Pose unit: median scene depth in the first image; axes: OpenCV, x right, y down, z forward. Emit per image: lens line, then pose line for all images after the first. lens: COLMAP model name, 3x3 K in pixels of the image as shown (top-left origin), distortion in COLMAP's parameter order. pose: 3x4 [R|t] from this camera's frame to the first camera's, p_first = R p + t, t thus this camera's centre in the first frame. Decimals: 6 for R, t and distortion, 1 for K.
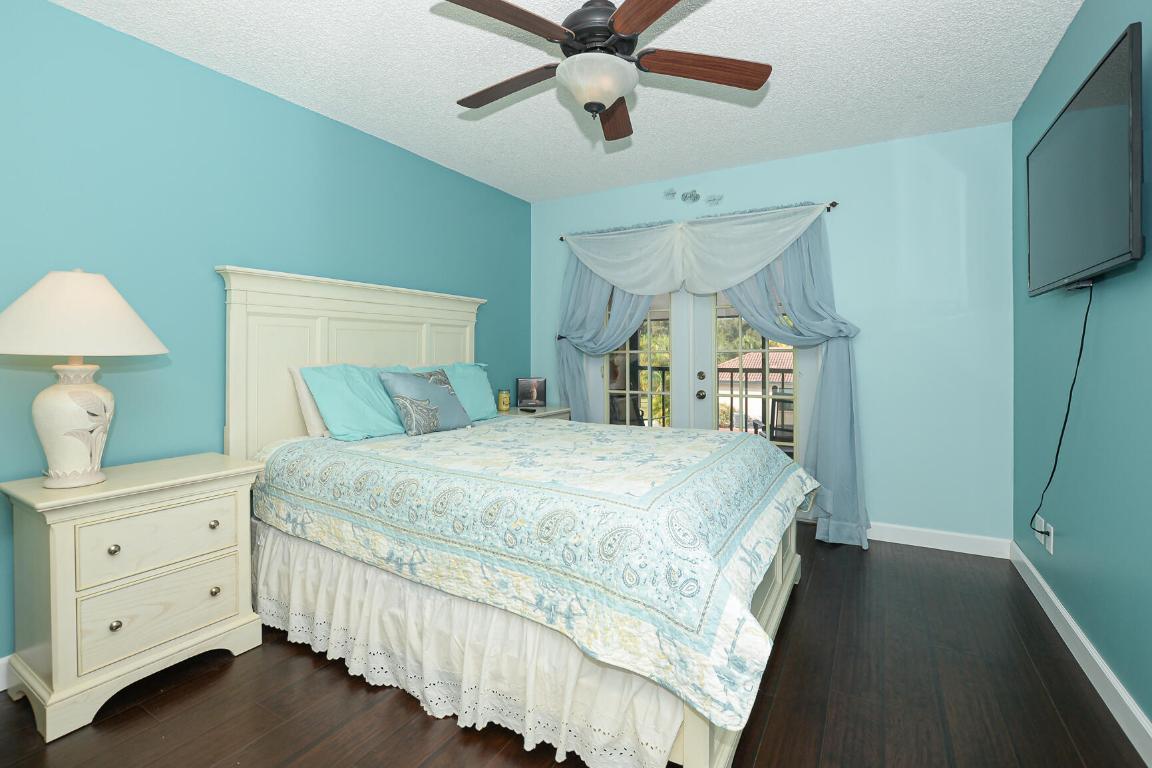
lens RADIAL K [[519.0, 0, 570.0], [0, 519.0, 362.8], [0, 0, 1]] dist [-0.032135, 0.006837]
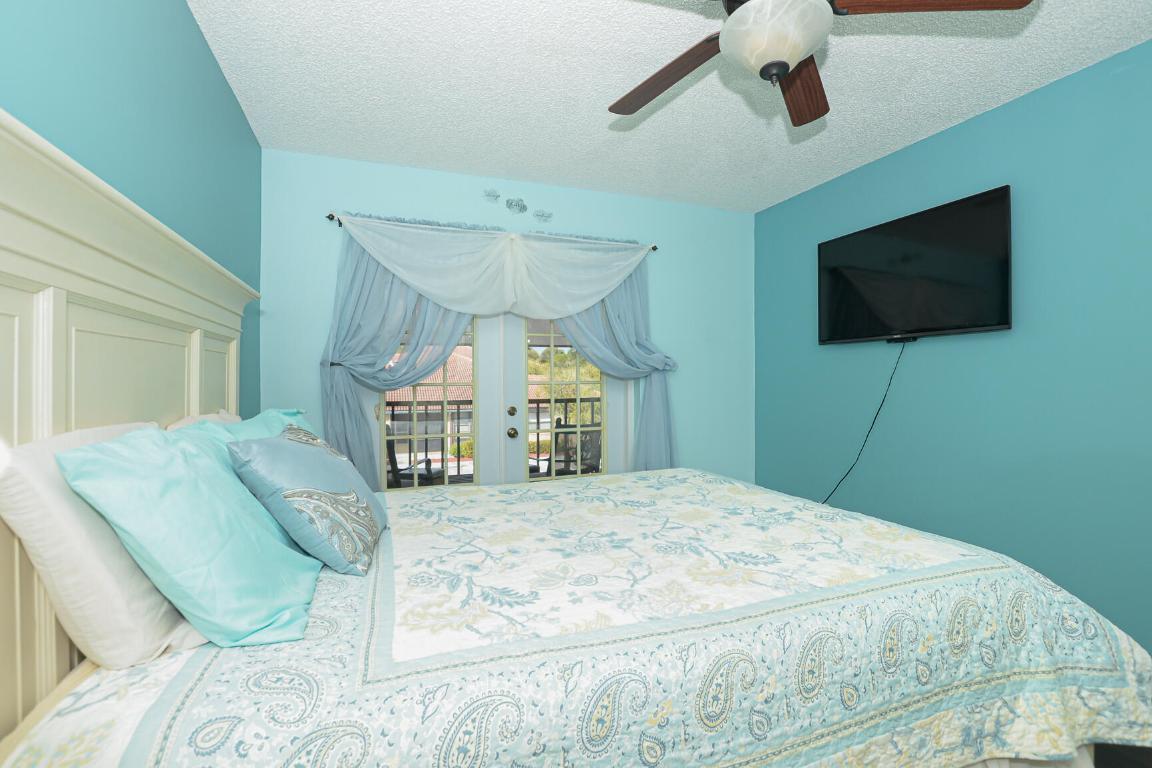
lens RADIAL K [[513.7, 0, 576.0], [0, 513.7, 384.0], [0, 0, 1]] dist [-0.019149, 0.000510]
pose [[0.619829, -0.011547, 0.784652, -0.433268], [0.021253, 0.999772, -0.002077, -0.020808], [-0.784449, 0.017963, 0.619934, 0.446741]]
